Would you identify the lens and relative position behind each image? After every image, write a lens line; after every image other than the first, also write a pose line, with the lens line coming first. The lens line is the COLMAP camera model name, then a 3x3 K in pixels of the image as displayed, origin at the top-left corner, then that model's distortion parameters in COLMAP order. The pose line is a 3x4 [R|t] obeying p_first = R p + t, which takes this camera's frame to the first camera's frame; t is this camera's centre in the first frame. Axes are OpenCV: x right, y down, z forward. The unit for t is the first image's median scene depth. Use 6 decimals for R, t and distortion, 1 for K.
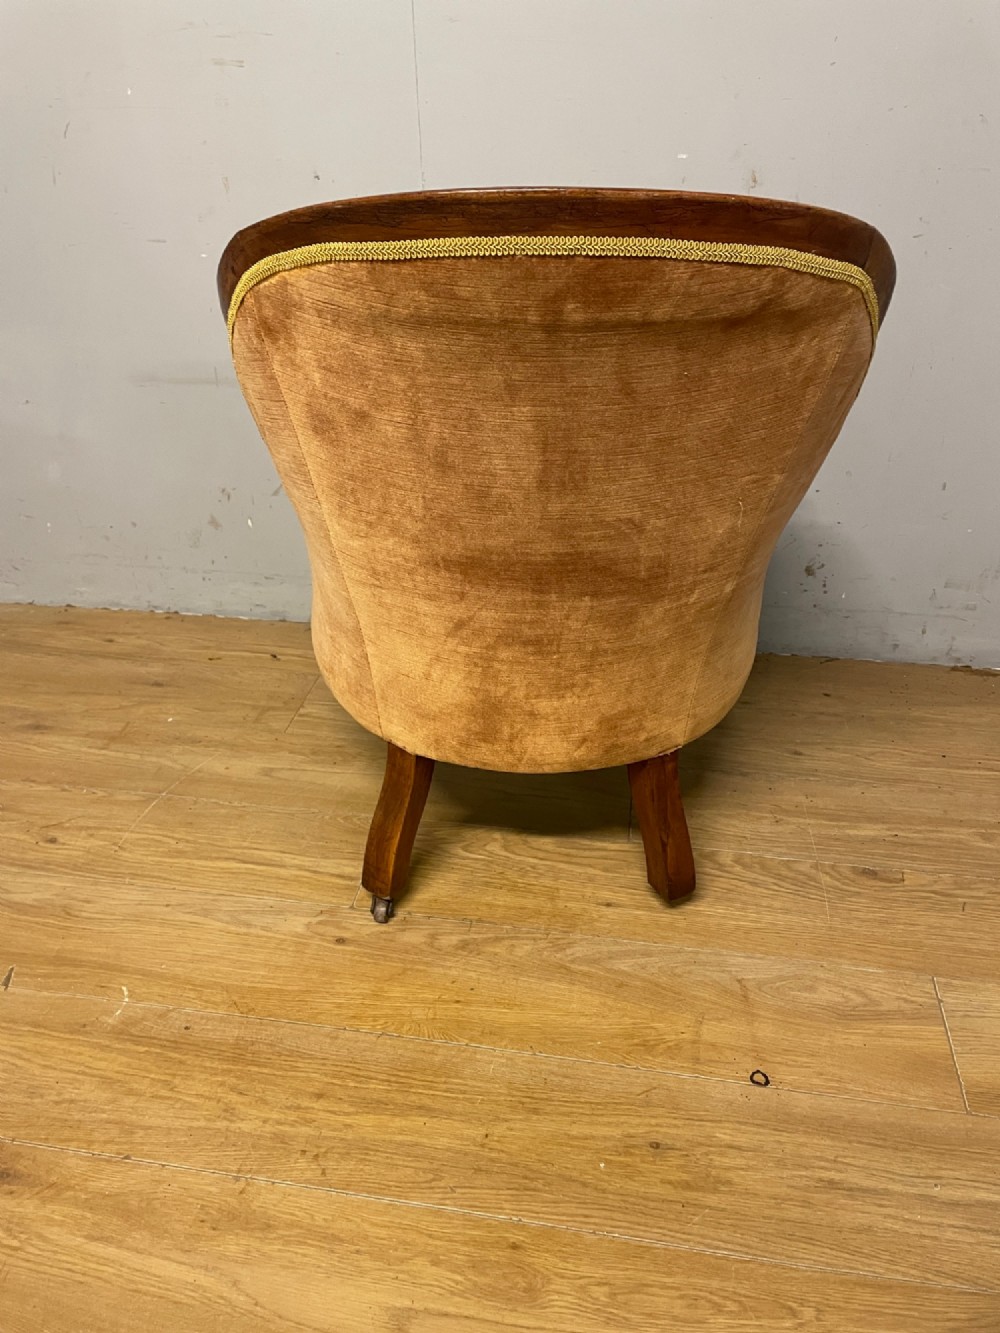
lens RADIAL K [[1017.5, 0, 484.5], [0, 1017.5, 649.4], [0, 0, 1]] dist [0.092230, -0.120810]
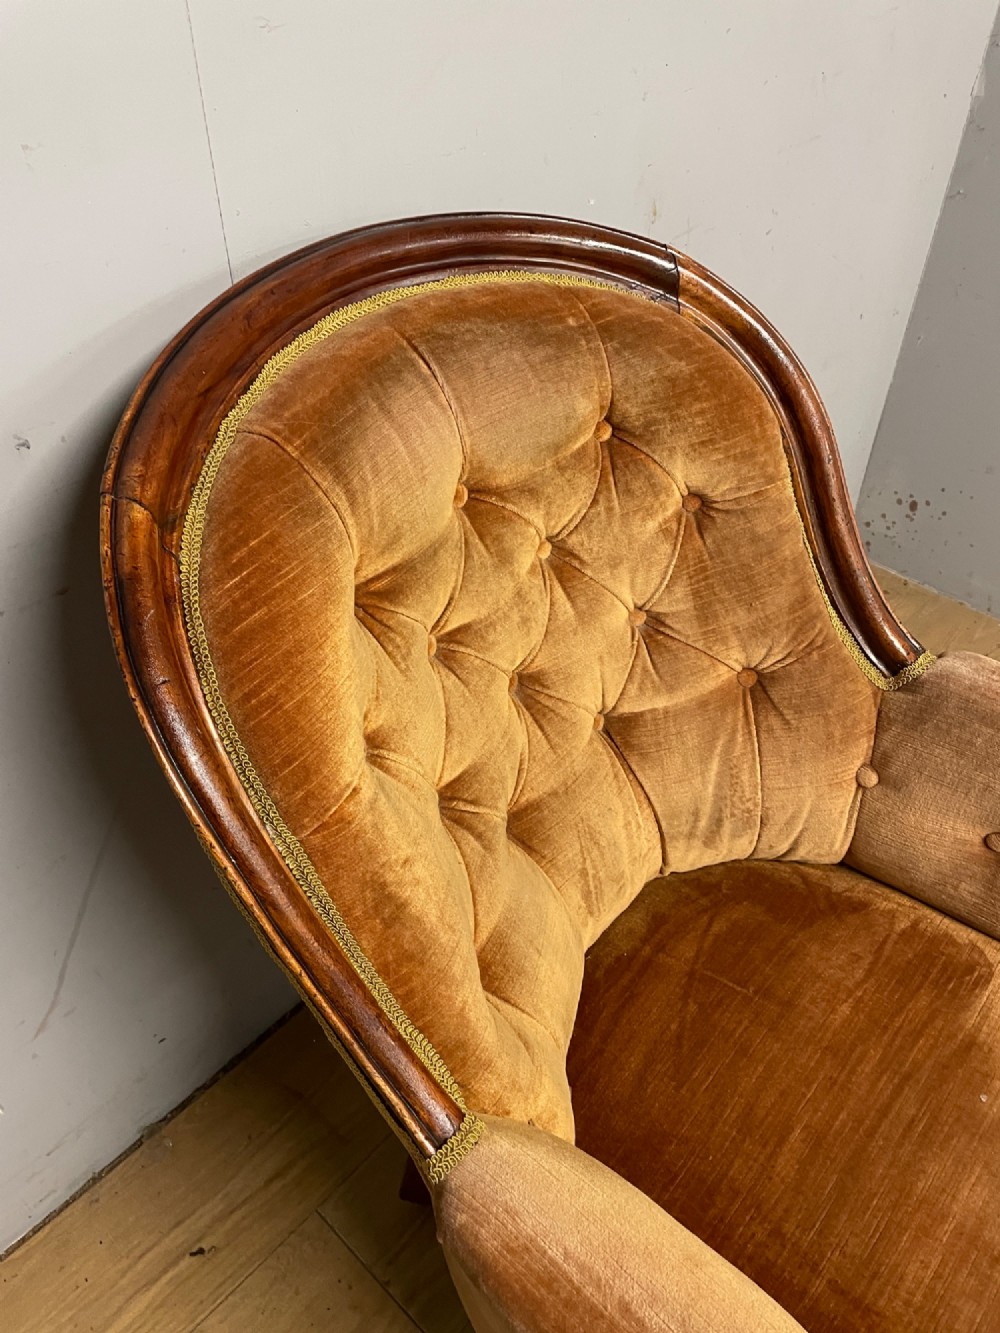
lens RADIAL K [[1009.2, 0, 491.2], [0, 1009.2, 648.5], [0, 0, 1]] dist [0.090952, -0.104071]
pose [[0.545014, -0.525527, 0.653285, -0.457809], [0.399974, 0.847769, 0.348293, -0.571685], [-0.736872, 0.071473, 0.672243, 0.755139]]
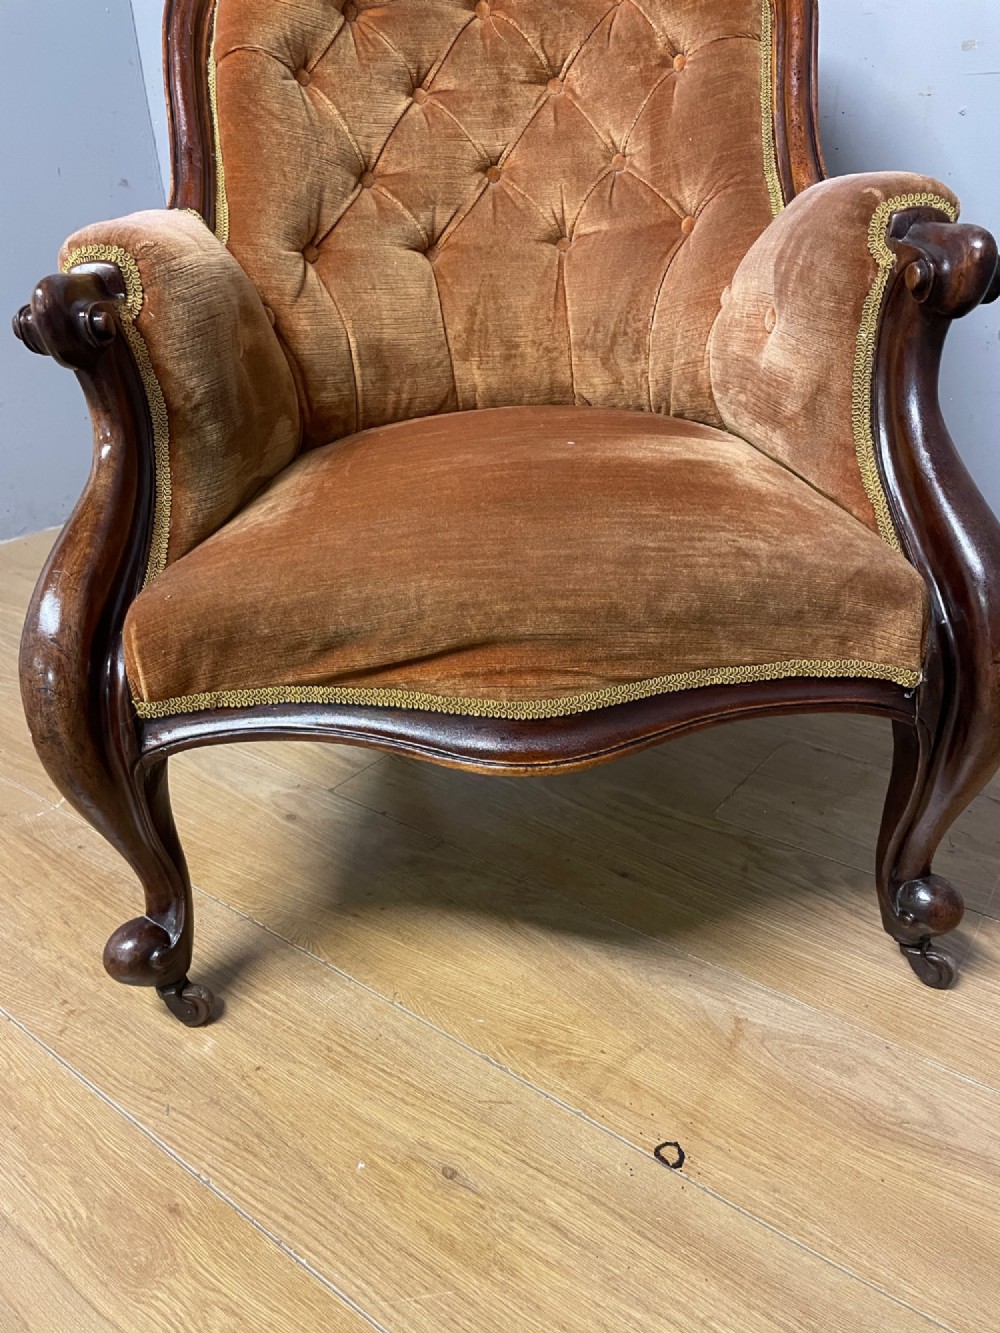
lens RADIAL K [[1017.5, 0, 502.6], [0, 1017.5, 649.7], [0, 0, 1]] dist [0.092230, -0.120810]
pose [[0.988235, -0.084373, 0.127567, -0.191608], [0.096557, 0.991016, -0.092545, 0.134603], [-0.118613, 0.103774, 0.987503, 0.364079]]
